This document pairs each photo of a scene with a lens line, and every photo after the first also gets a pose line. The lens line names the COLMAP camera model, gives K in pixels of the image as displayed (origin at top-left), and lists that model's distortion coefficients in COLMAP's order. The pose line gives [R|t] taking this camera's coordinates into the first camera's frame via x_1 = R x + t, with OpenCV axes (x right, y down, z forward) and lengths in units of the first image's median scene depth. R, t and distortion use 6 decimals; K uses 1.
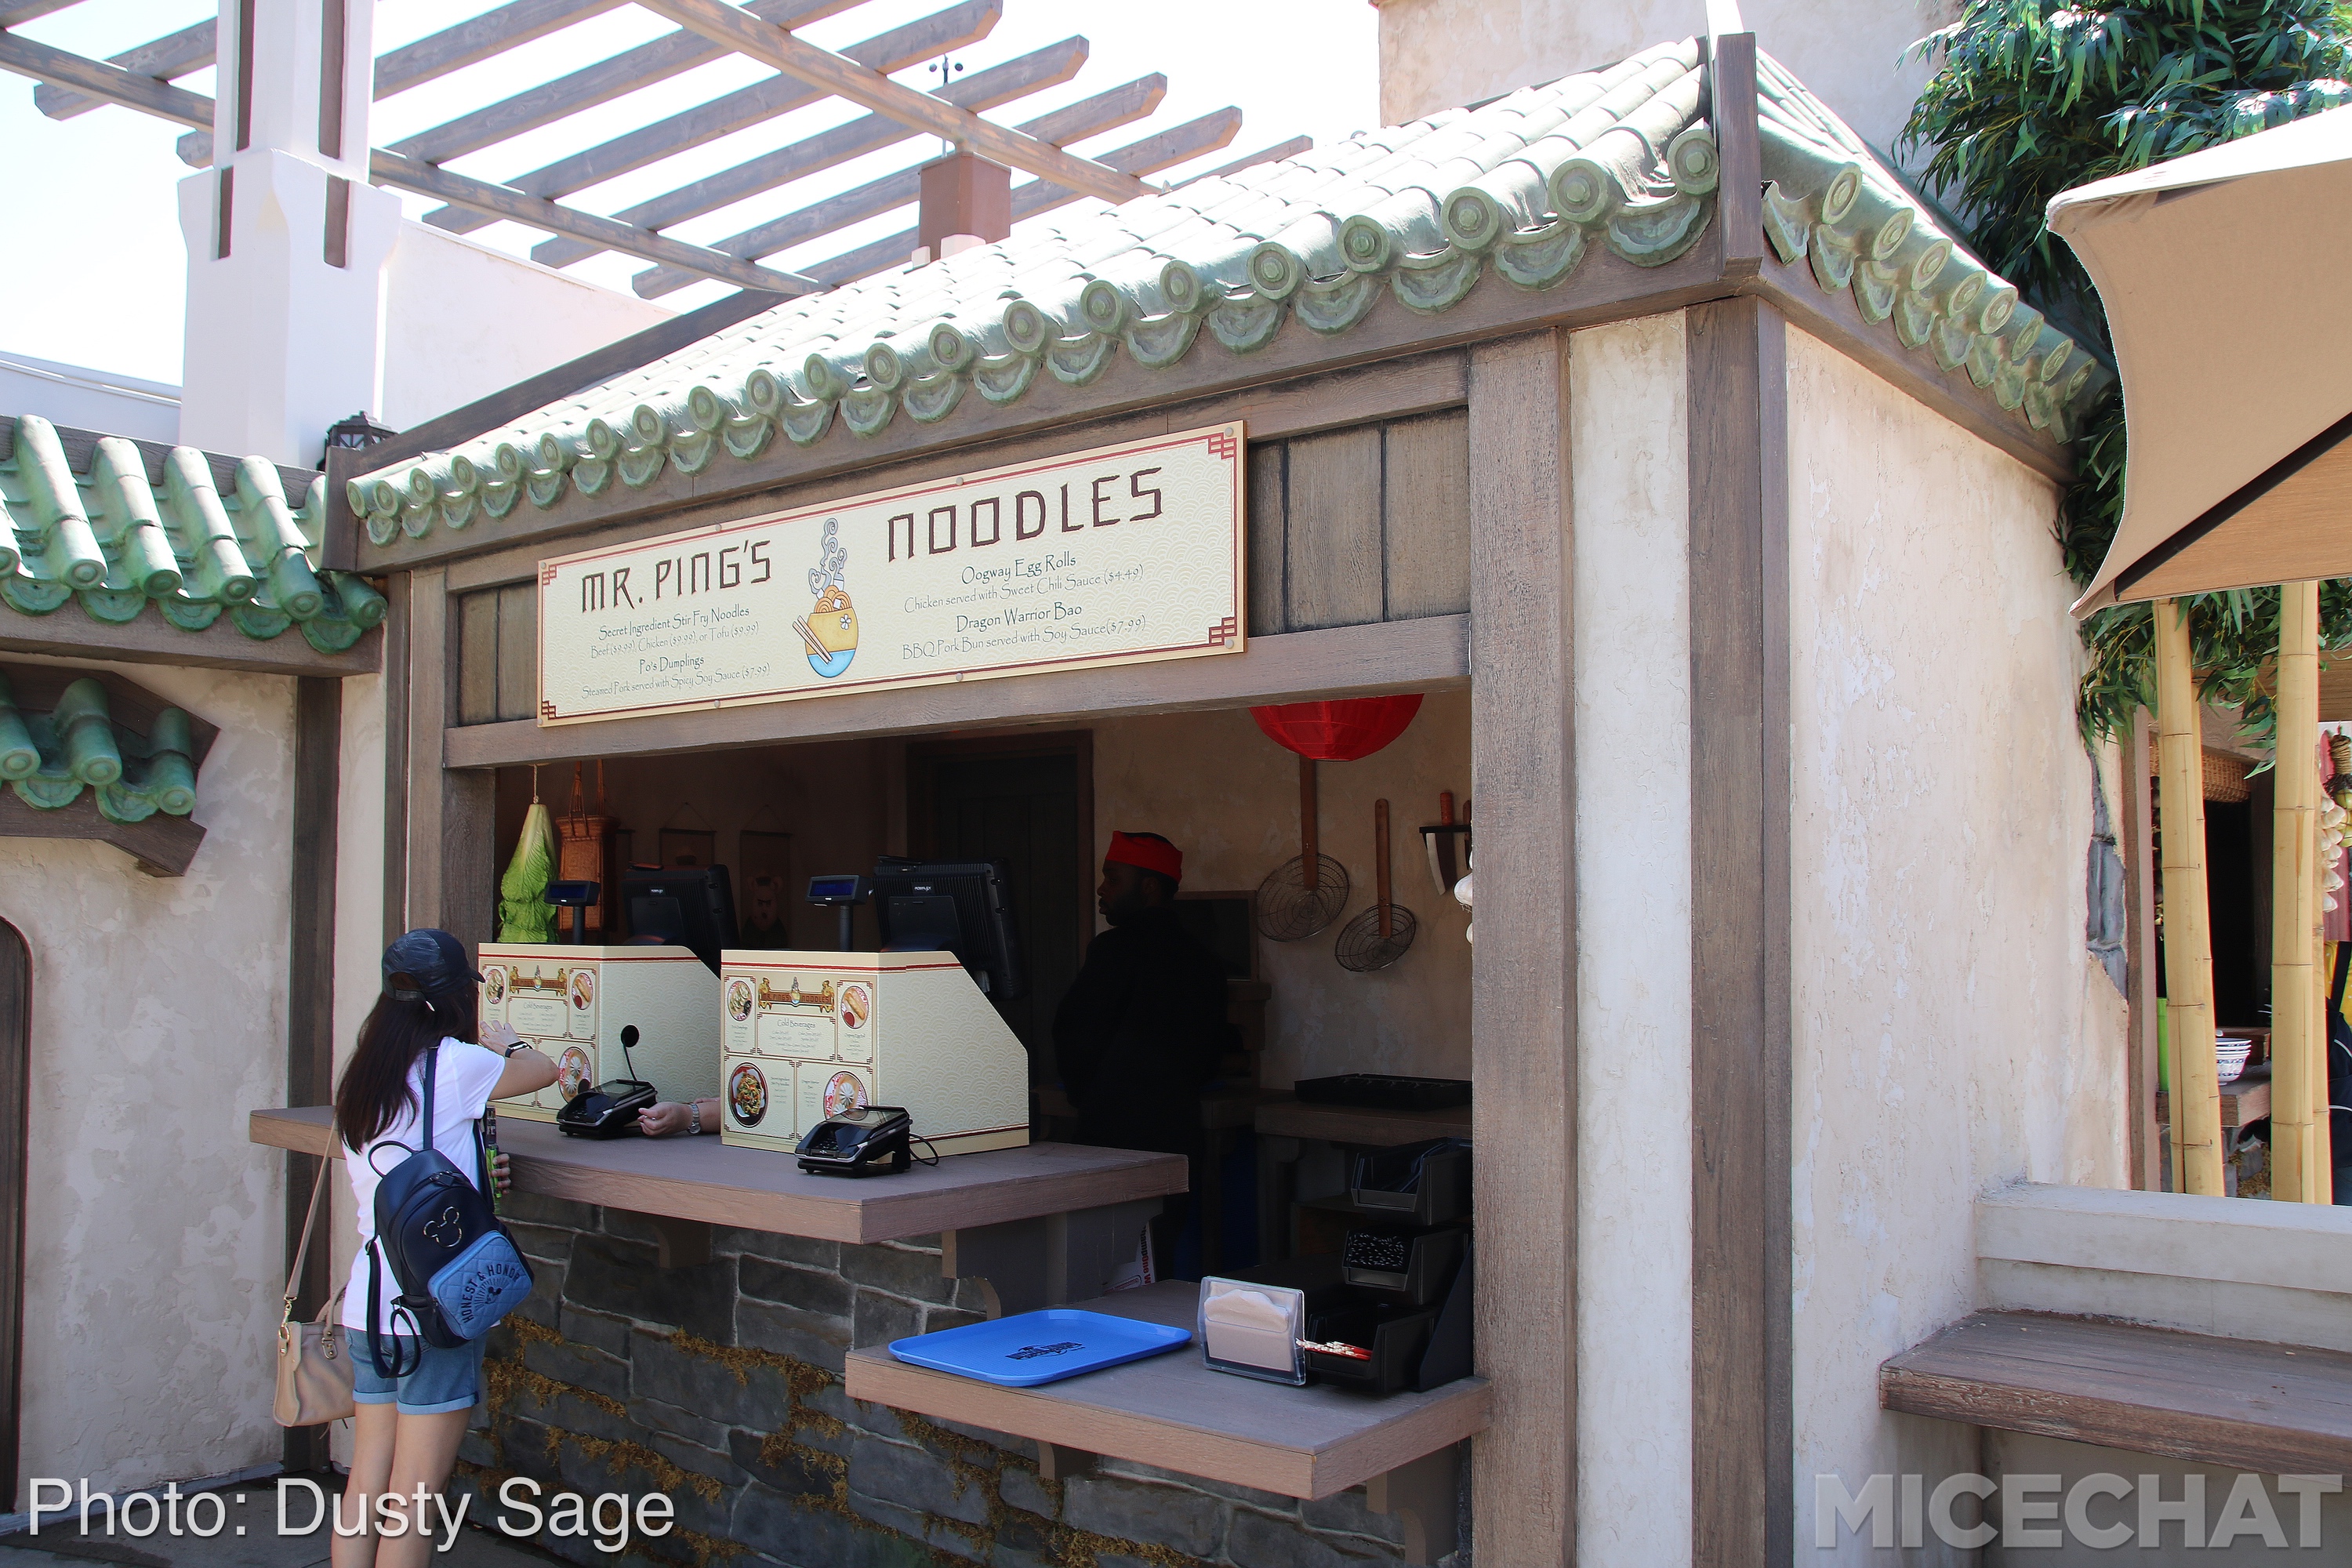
lens RADIAL K [[1969.7, 0, 1157.6], [0, 1969.7, 788.0], [0, 0, 1]] dist [-0.123811, 0.116537]
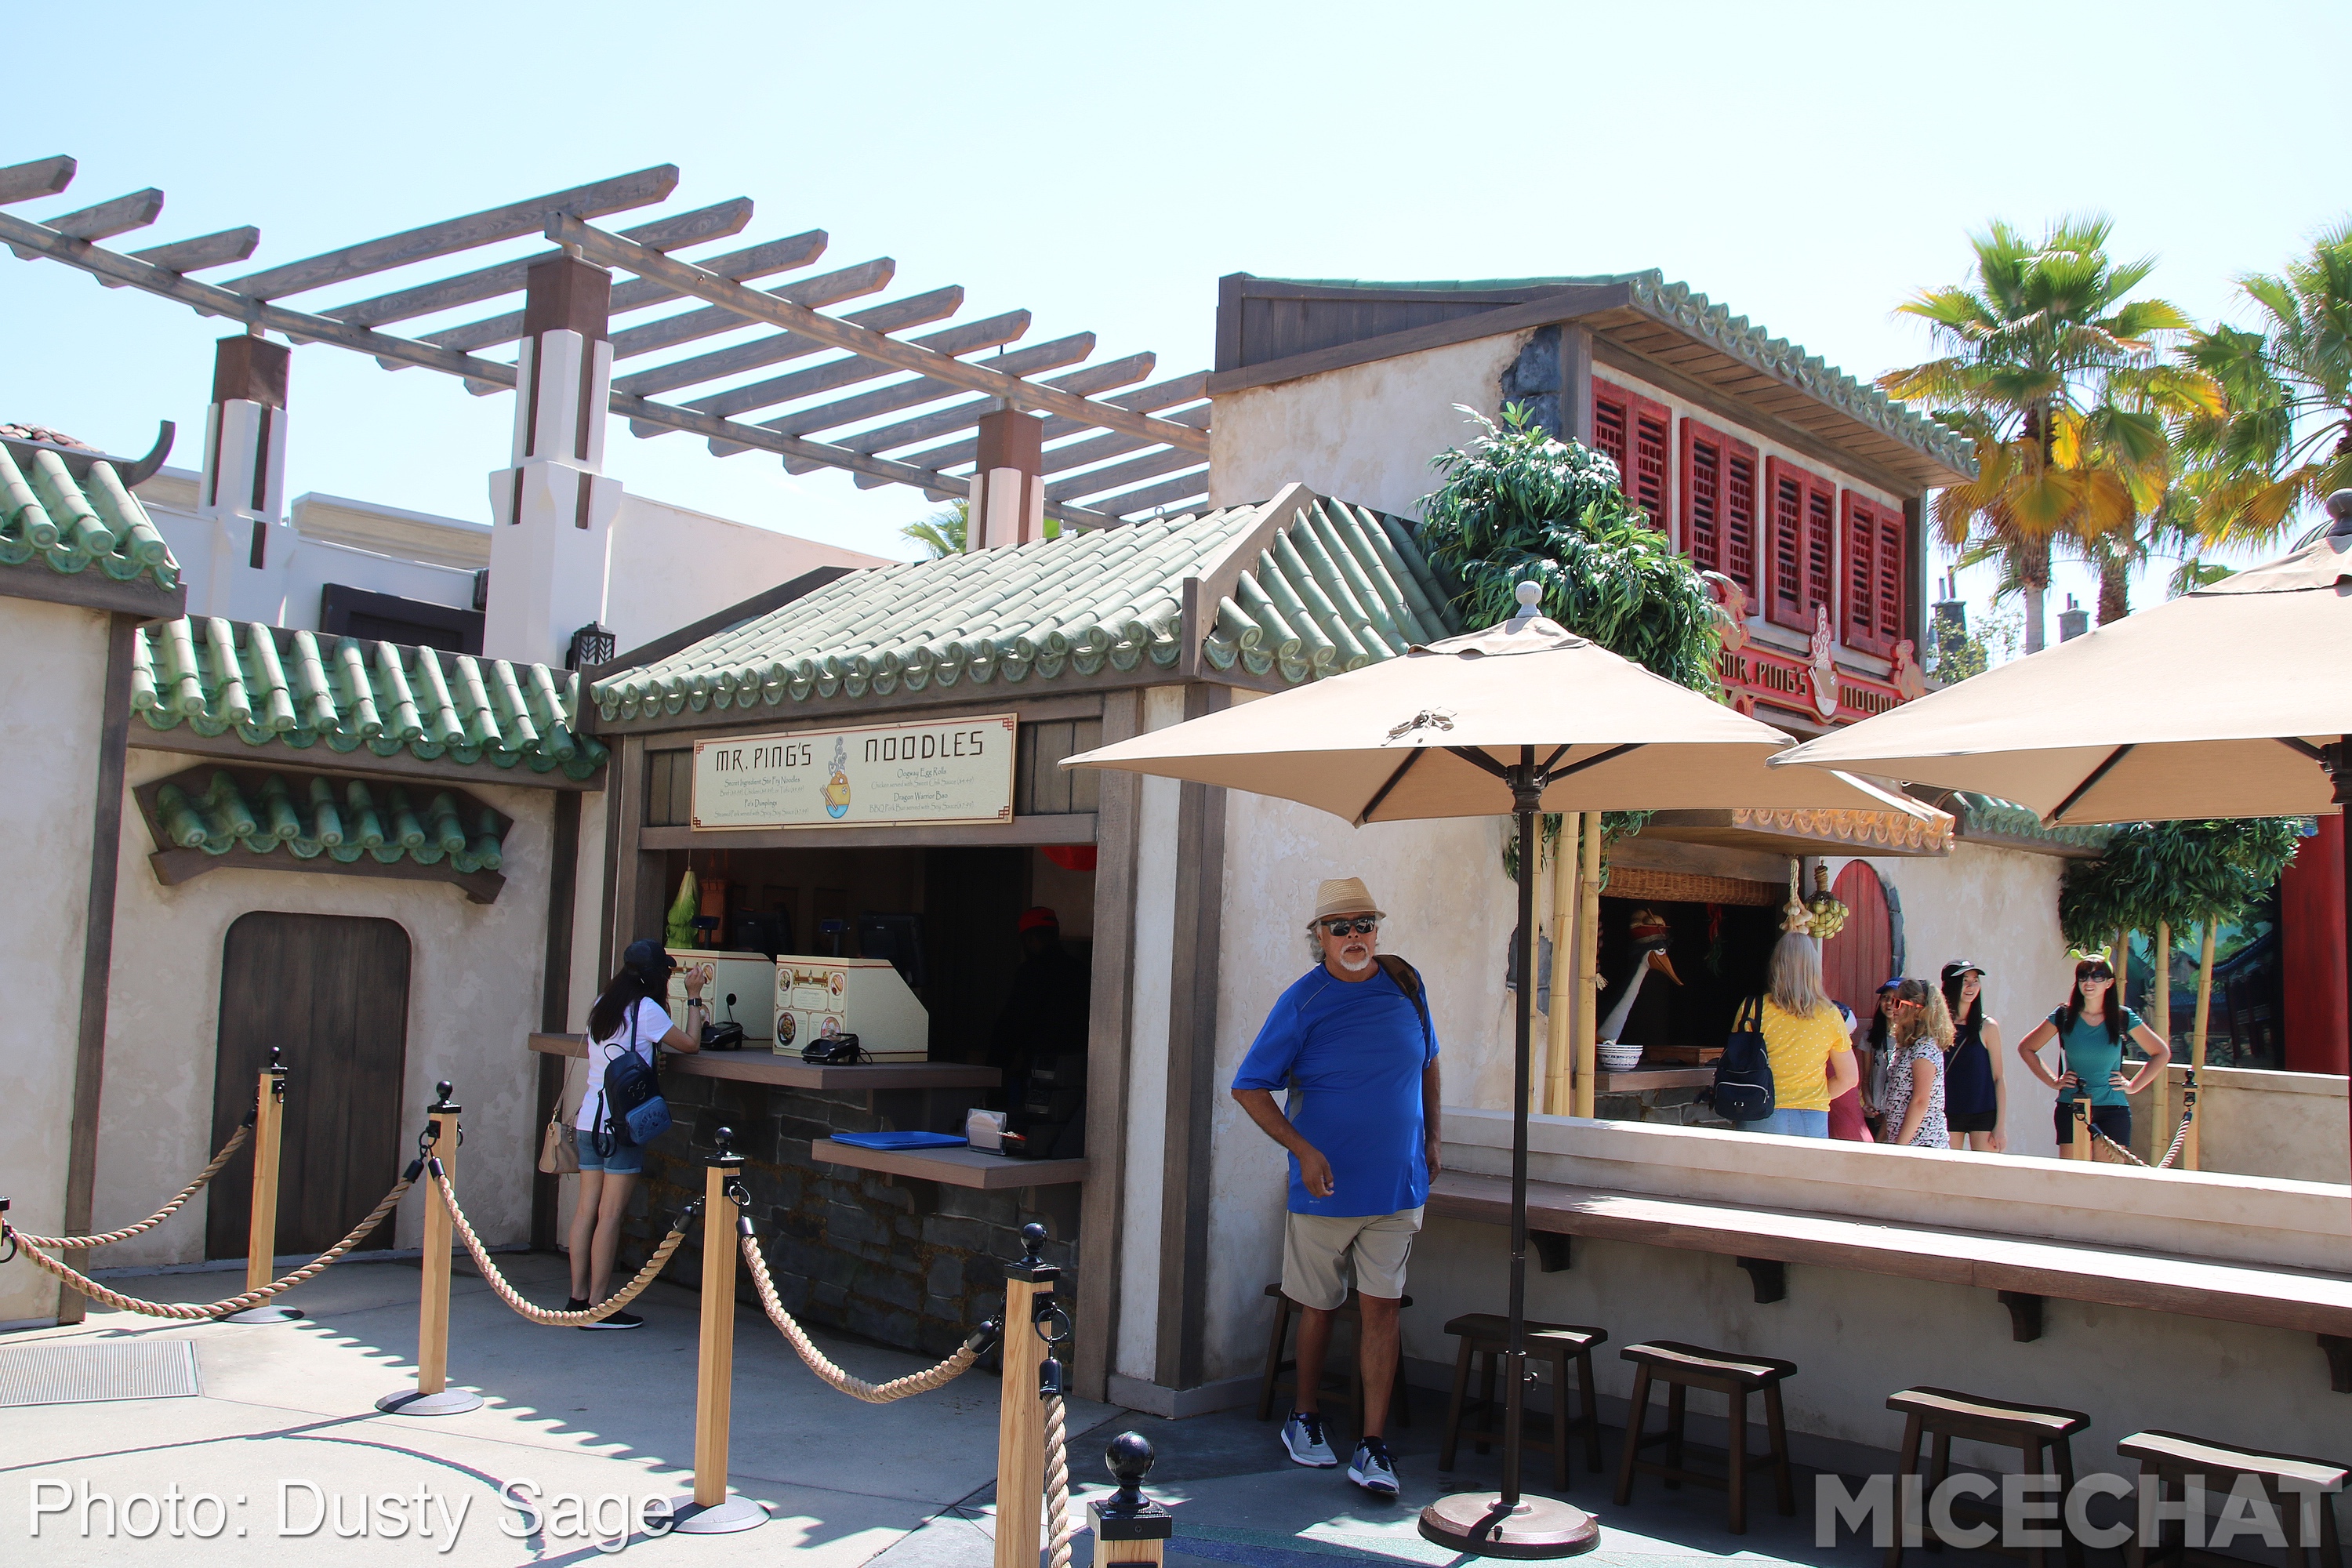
lens RADIAL K [[1969.7, 0, 1164.5], [0, 1969.7, 789.4], [0, 0, 1]] dist [-0.123811, 0.116537]
pose [[0.996178, 0.034561, -0.080219, 0.294727], [-0.036383, 0.999110, -0.021357, -0.051273], [0.079409, 0.024194, 0.996548, -0.866731]]
